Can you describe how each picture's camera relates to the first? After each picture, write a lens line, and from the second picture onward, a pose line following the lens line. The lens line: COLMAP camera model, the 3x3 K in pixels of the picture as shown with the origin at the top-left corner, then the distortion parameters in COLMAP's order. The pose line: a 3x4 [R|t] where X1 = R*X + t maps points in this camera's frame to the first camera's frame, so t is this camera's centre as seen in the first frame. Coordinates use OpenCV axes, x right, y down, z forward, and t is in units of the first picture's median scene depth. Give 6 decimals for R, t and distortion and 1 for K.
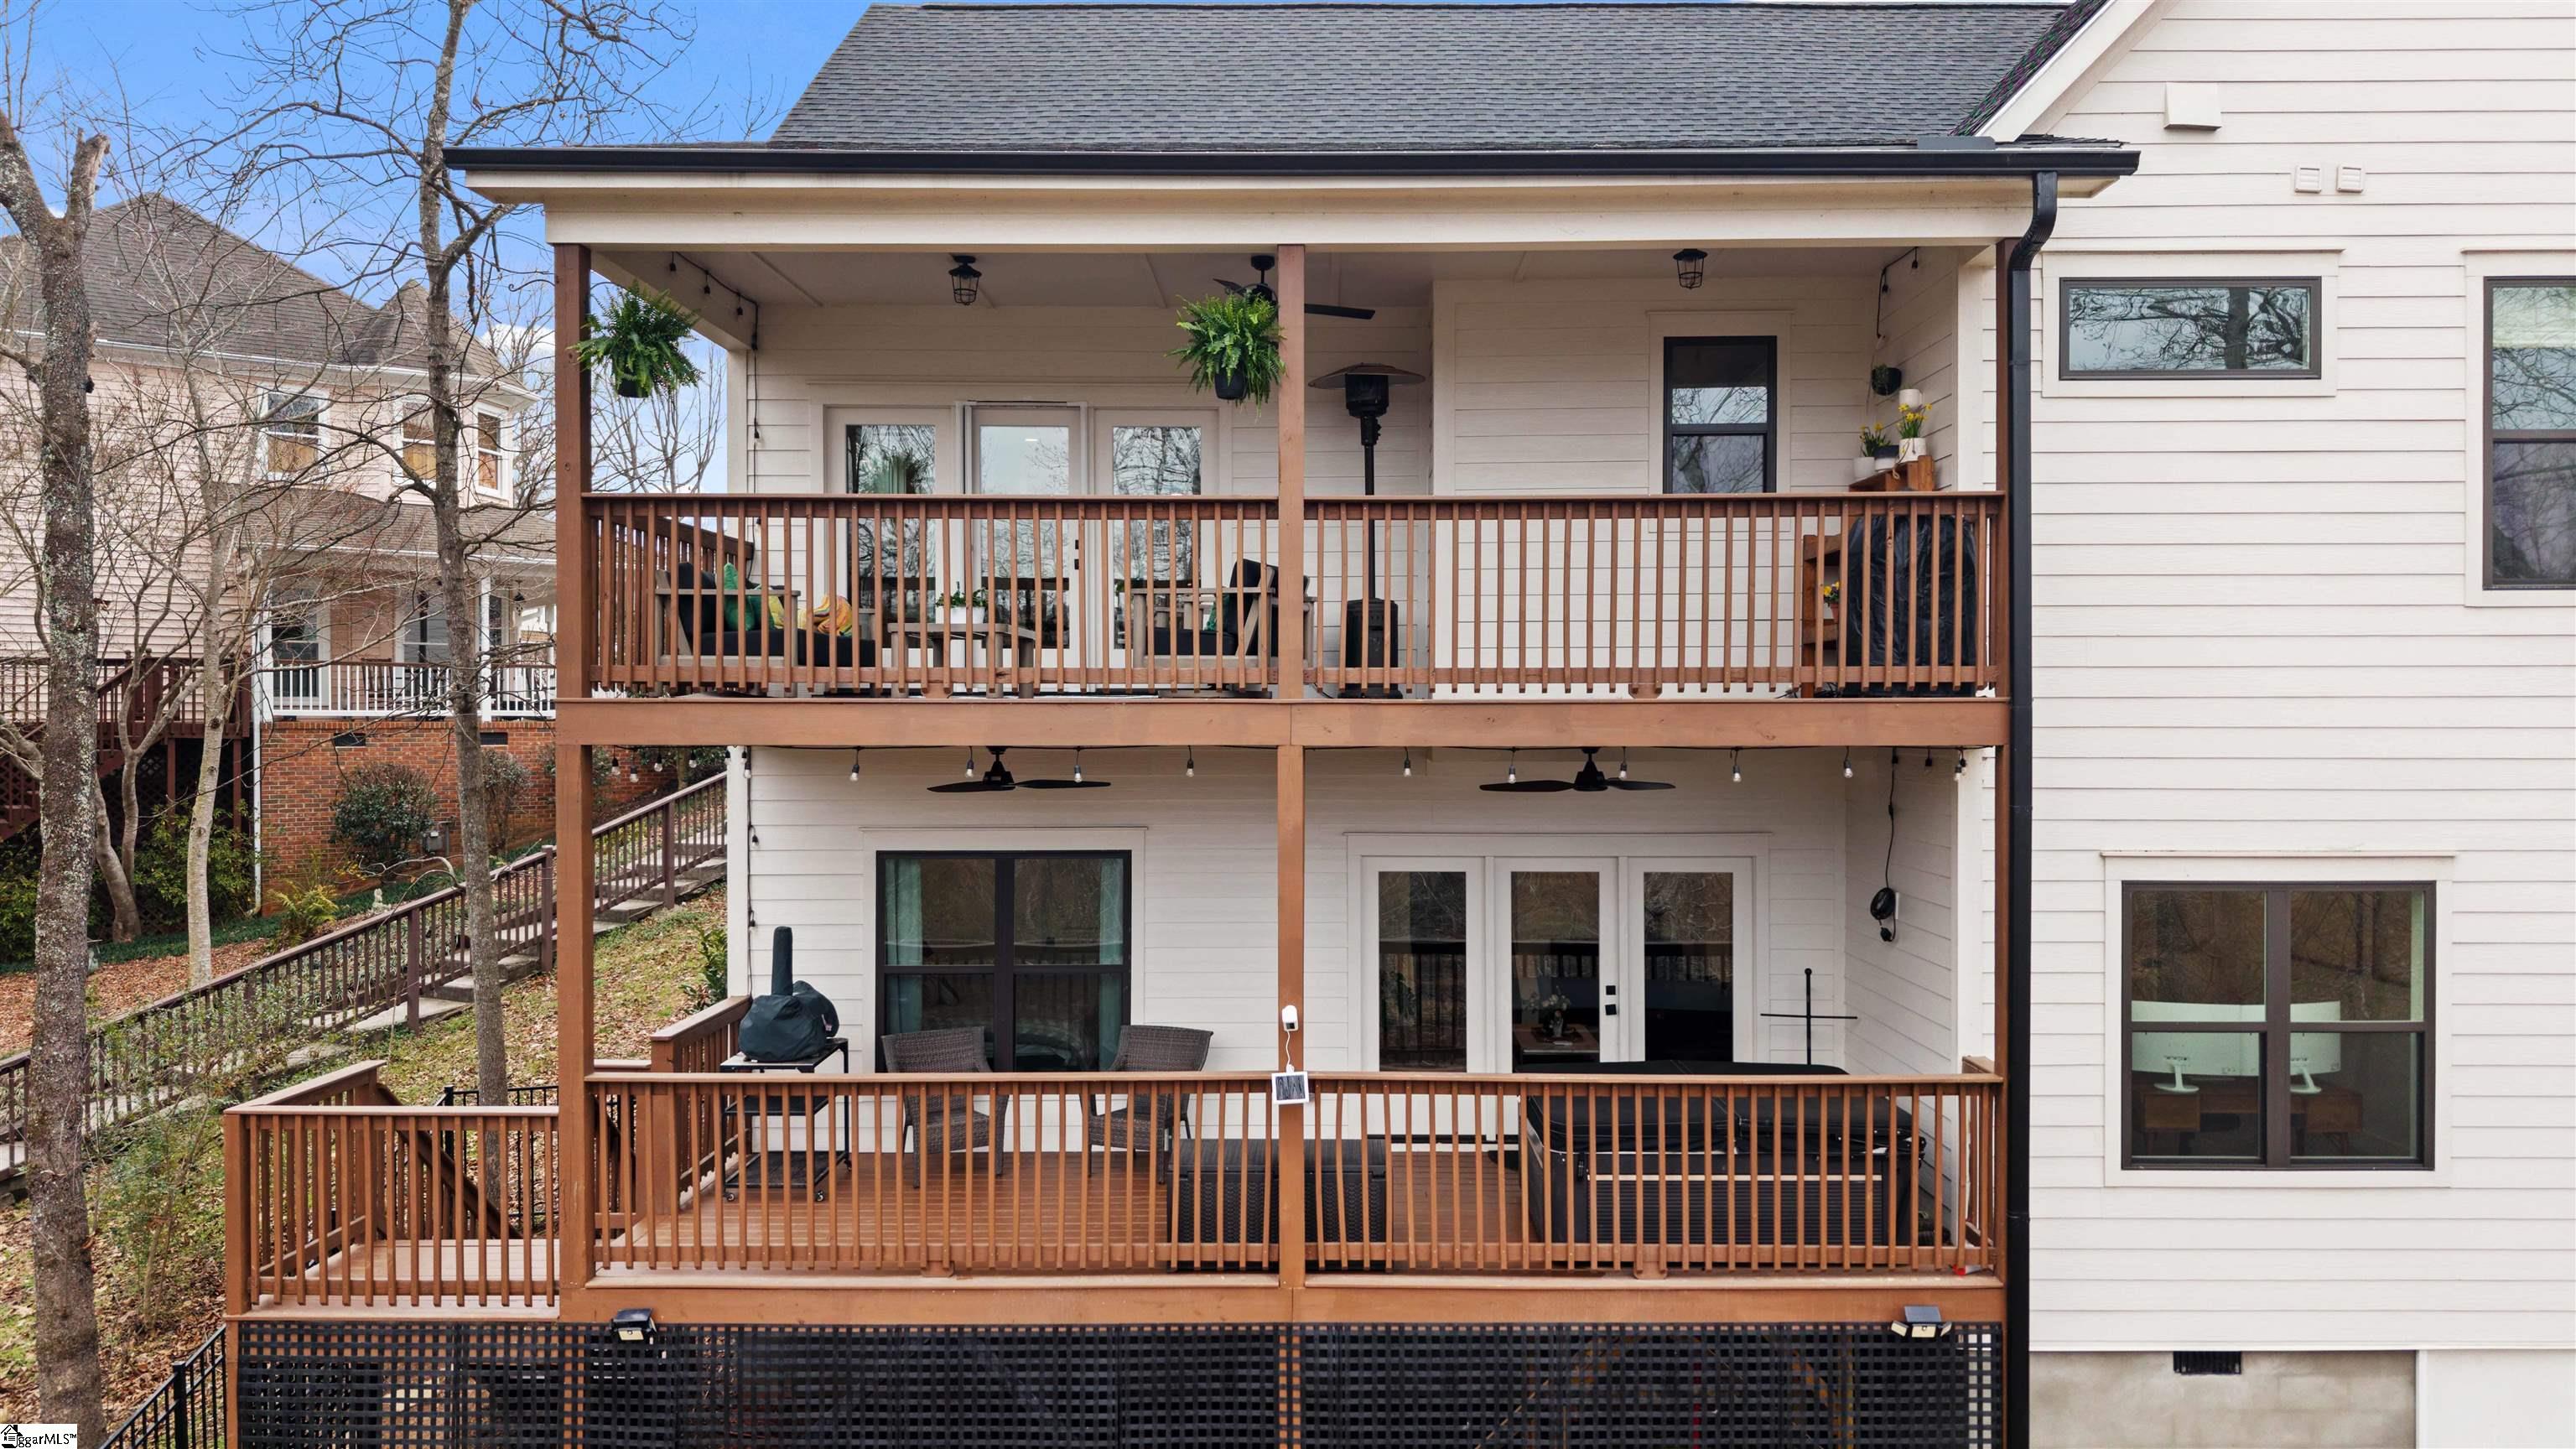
lens RADIAL K [[1994.0, 0, 1286.0], [0, 1994.0, 726.2], [0, 0, 1]] dist [0.015574, -0.012621]
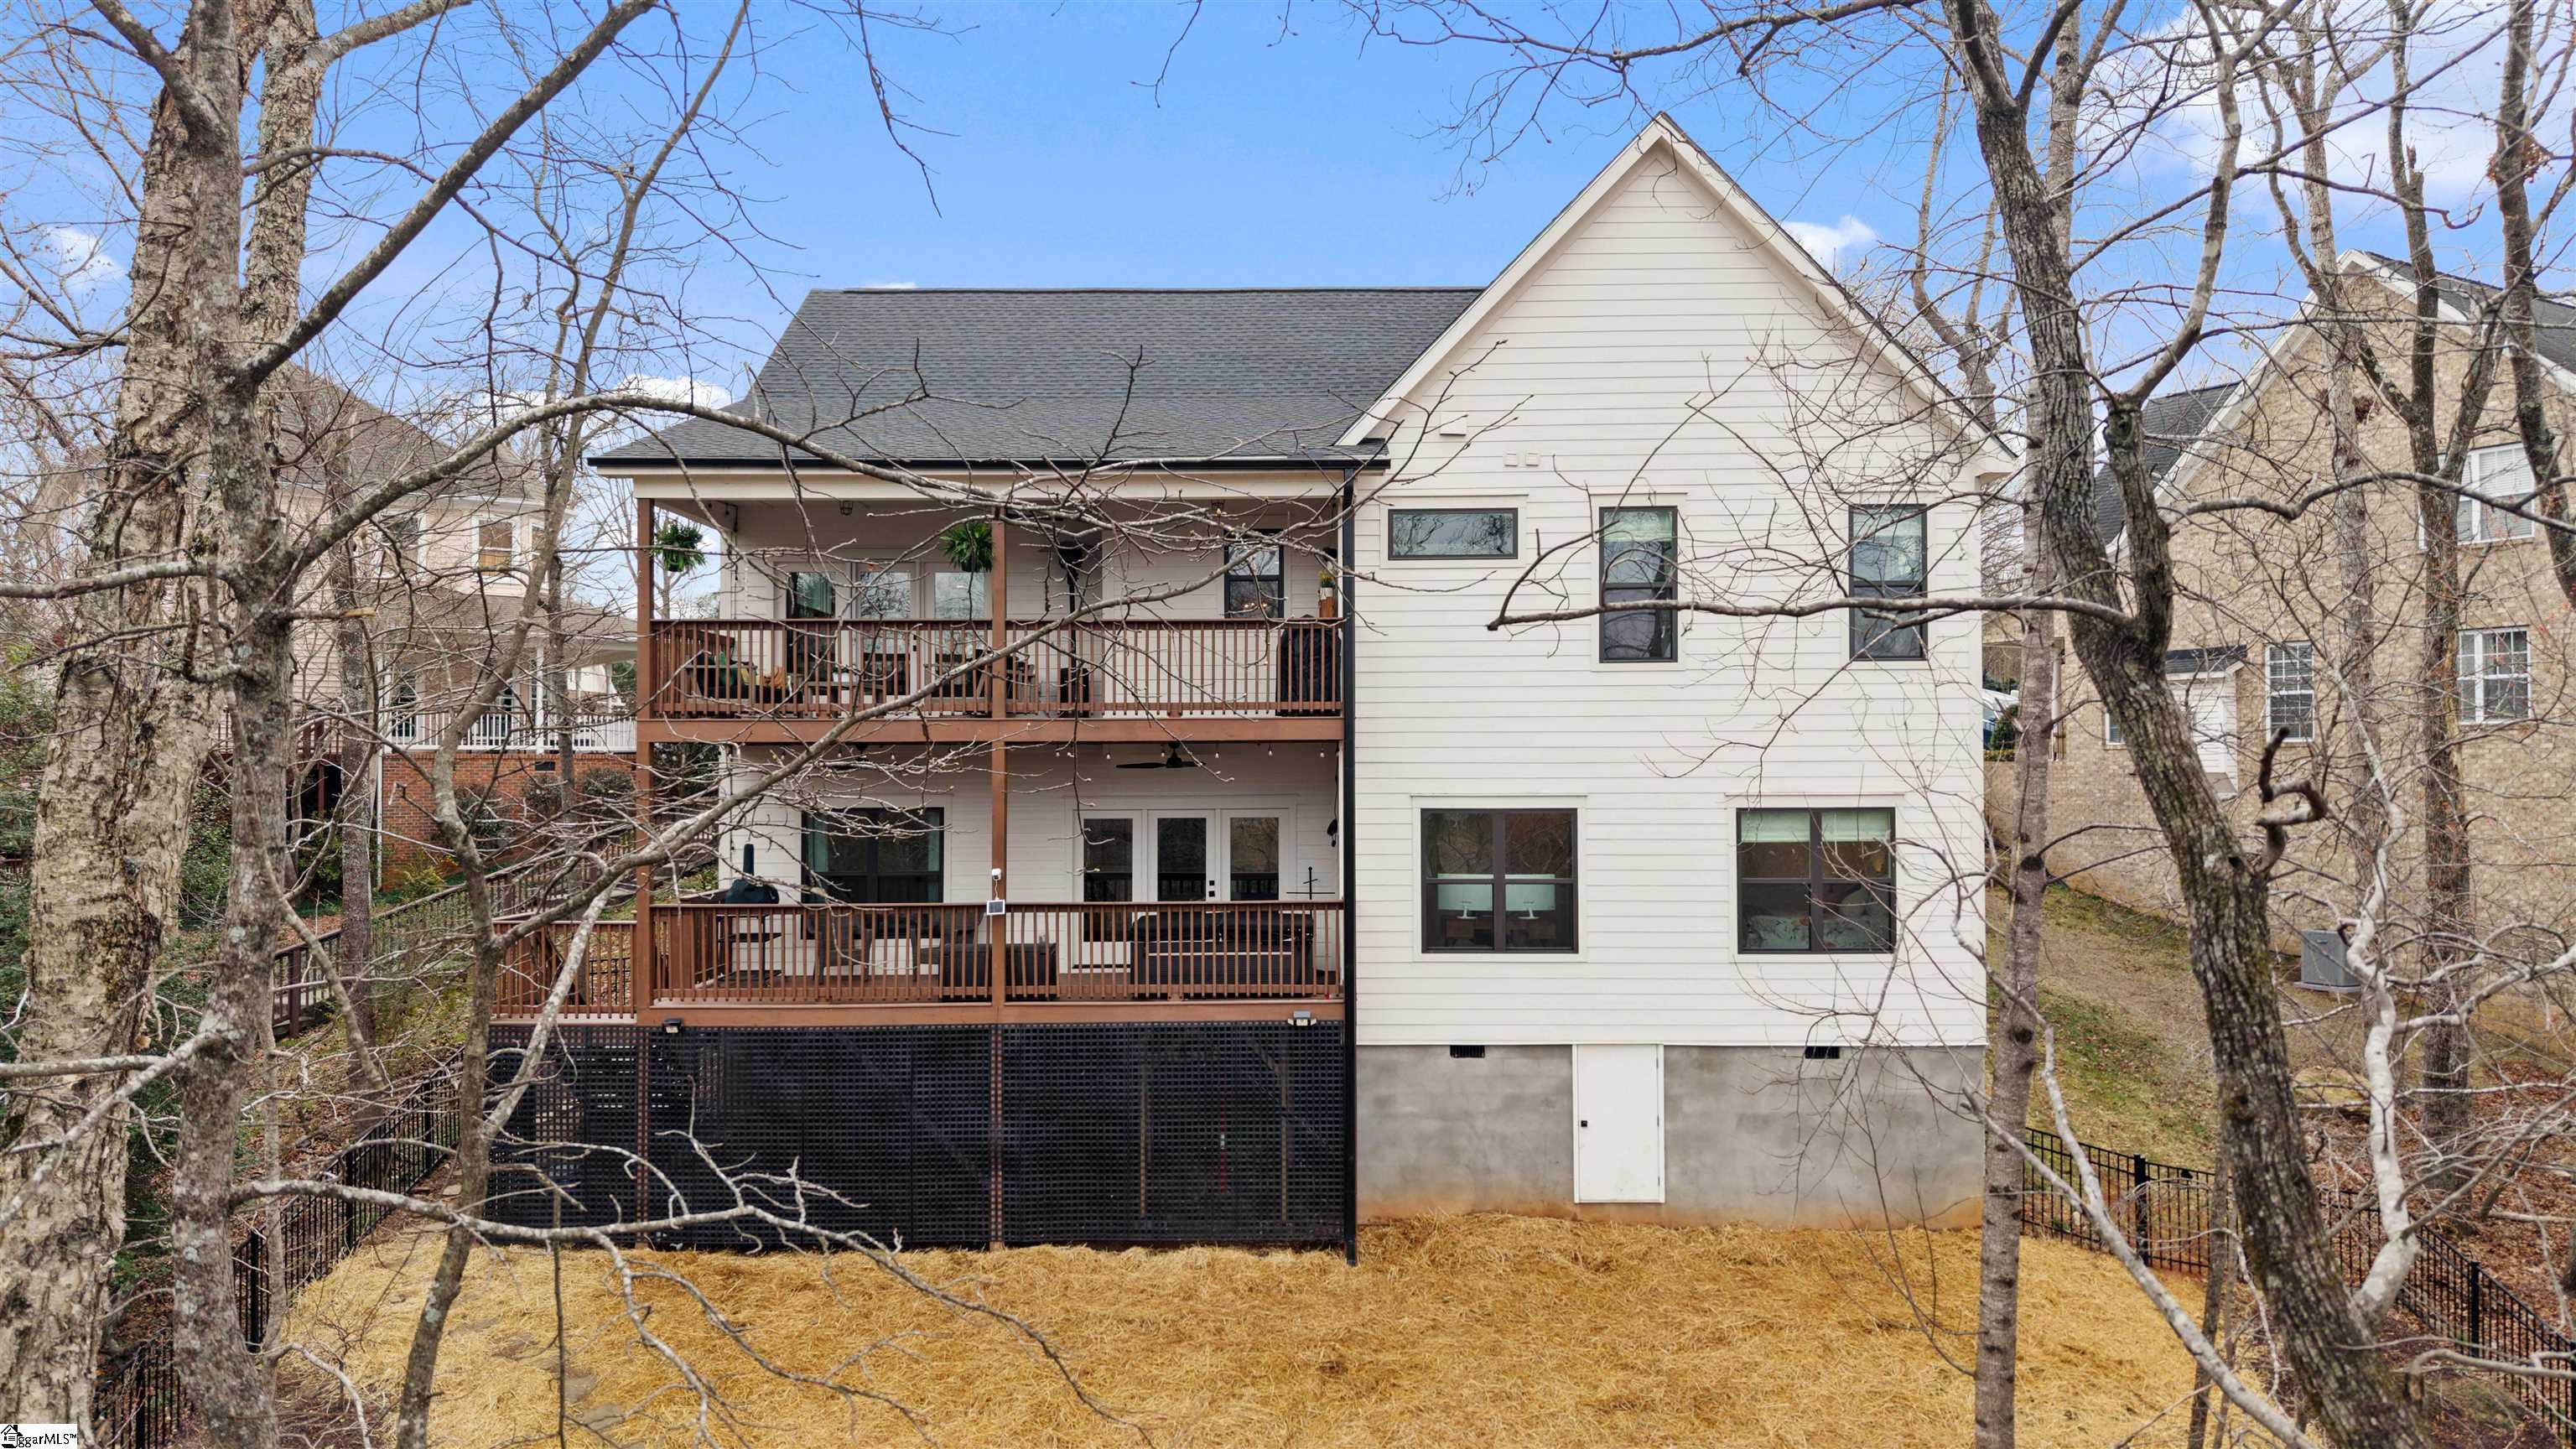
lens RADIAL K [[1994.0, 0, 1297.6], [0, 1994.0, 718.9], [0, 0, 1]] dist [0.015574, -0.012621]
pose [[0.999903, -0.003196, 0.013546, 0.269755], [0.003609, 0.999526, -0.030589, 0.048308], [-0.013442, 0.030635, 0.999440, -1.000907]]
